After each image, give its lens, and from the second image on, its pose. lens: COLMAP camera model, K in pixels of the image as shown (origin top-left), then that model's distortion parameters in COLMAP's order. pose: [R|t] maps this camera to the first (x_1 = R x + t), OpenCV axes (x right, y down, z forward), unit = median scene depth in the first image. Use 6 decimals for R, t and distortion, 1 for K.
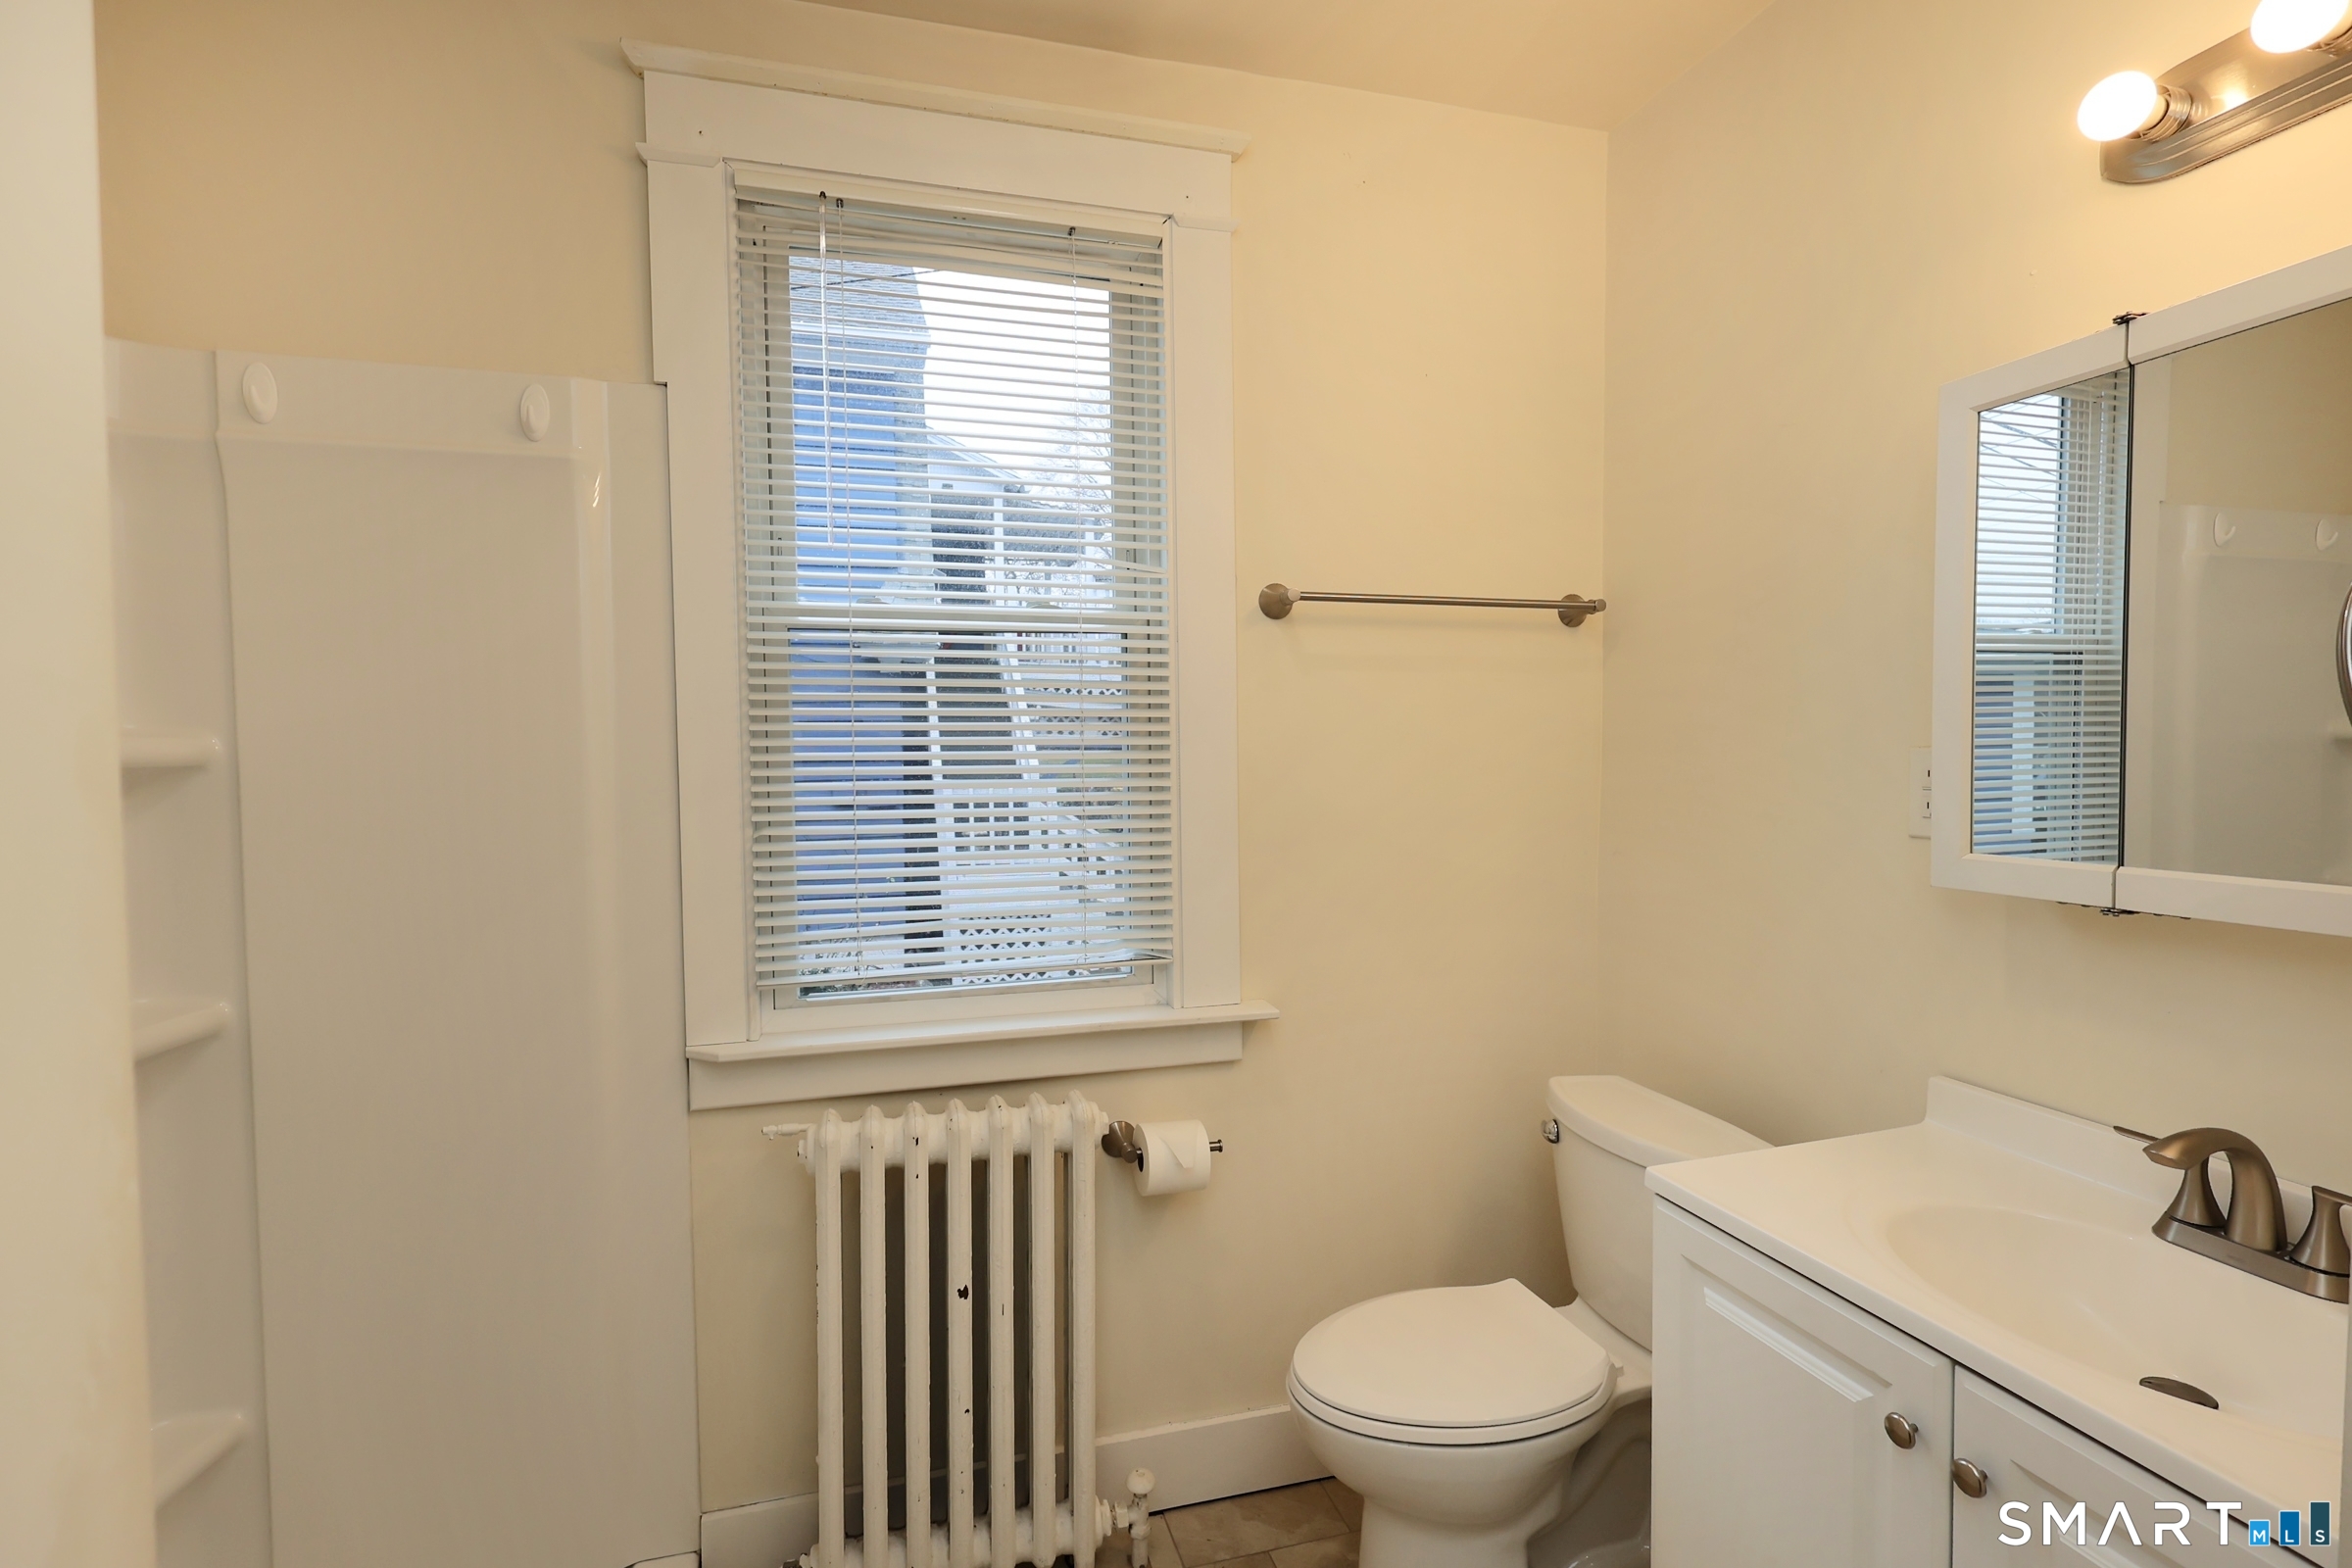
lens RADIAL K [[1104.0, 0, 1171.3], [0, 1104.0, 788.5], [0, 0, 1]] dist [-0.002634, 0.000184]
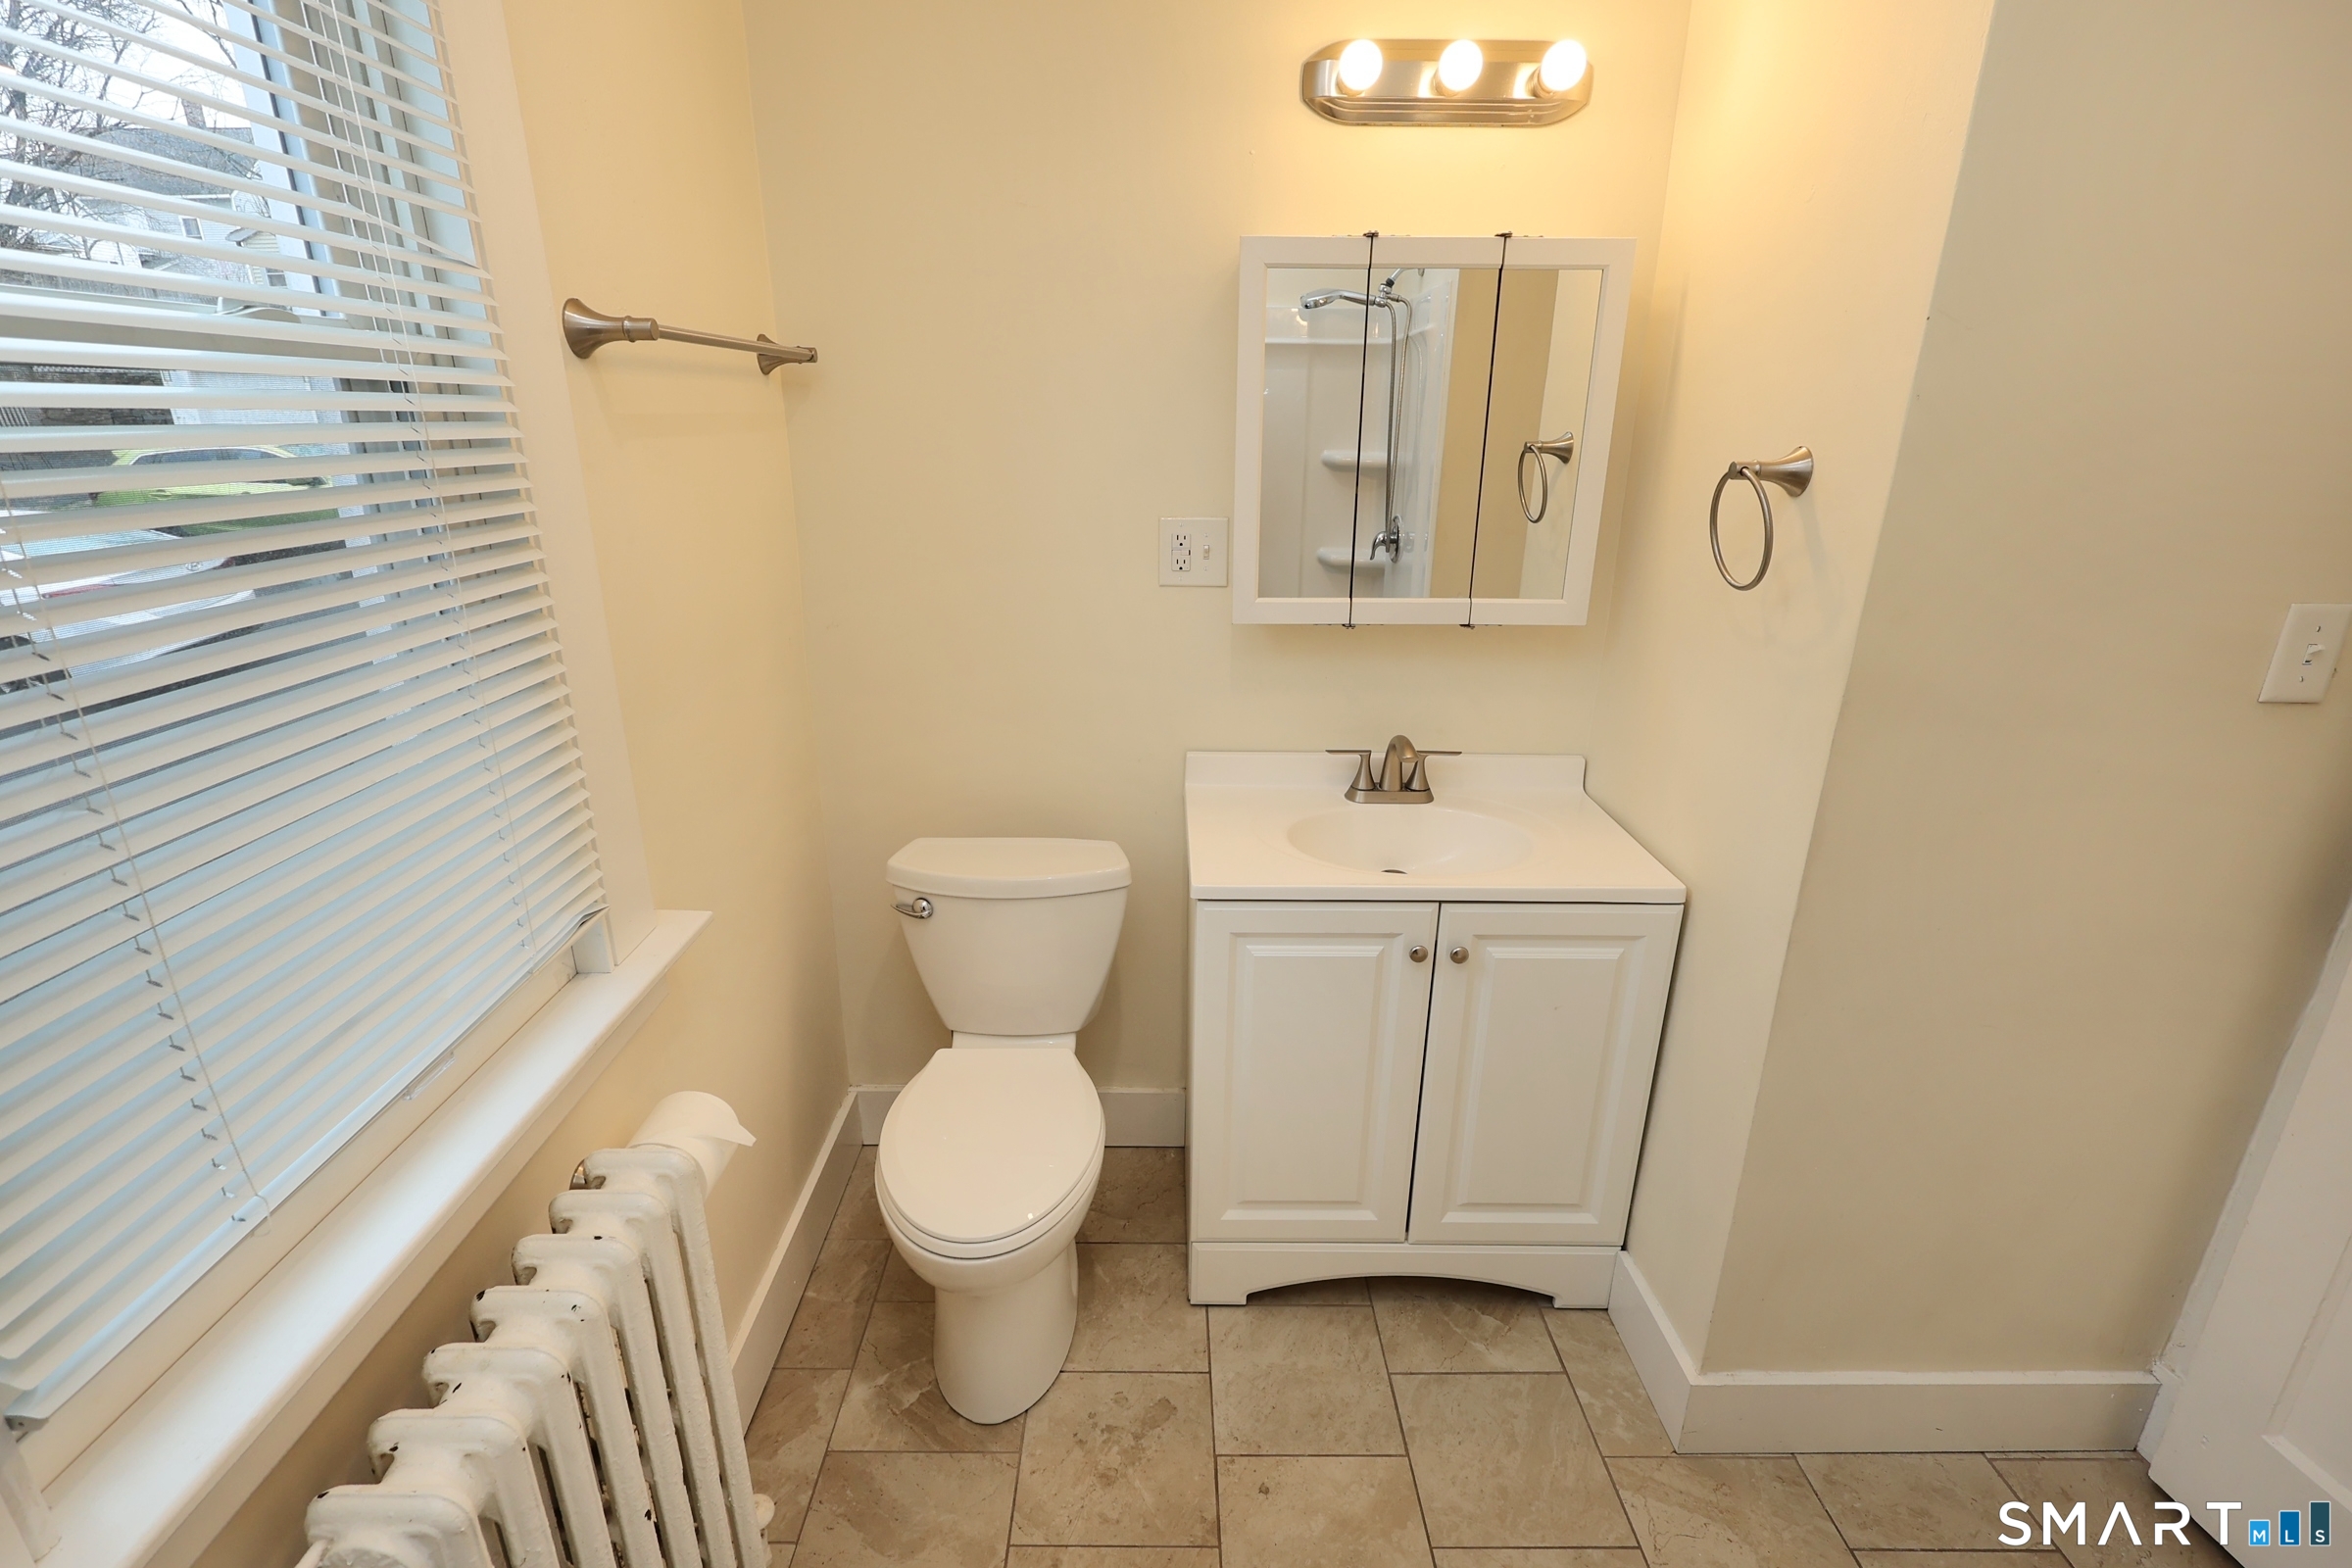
lens RADIAL K [[1104.0, 0, 1165.7], [0, 1104.0, 784.4], [0, 0, 1]] dist [-0.002634, 0.000184]
pose [[0.261892, -0.305389, 0.915505, -0.808298], [0.026545, 0.950535, 0.309480, -0.181885], [-0.964732, -0.056748, 0.257045, 0.824833]]
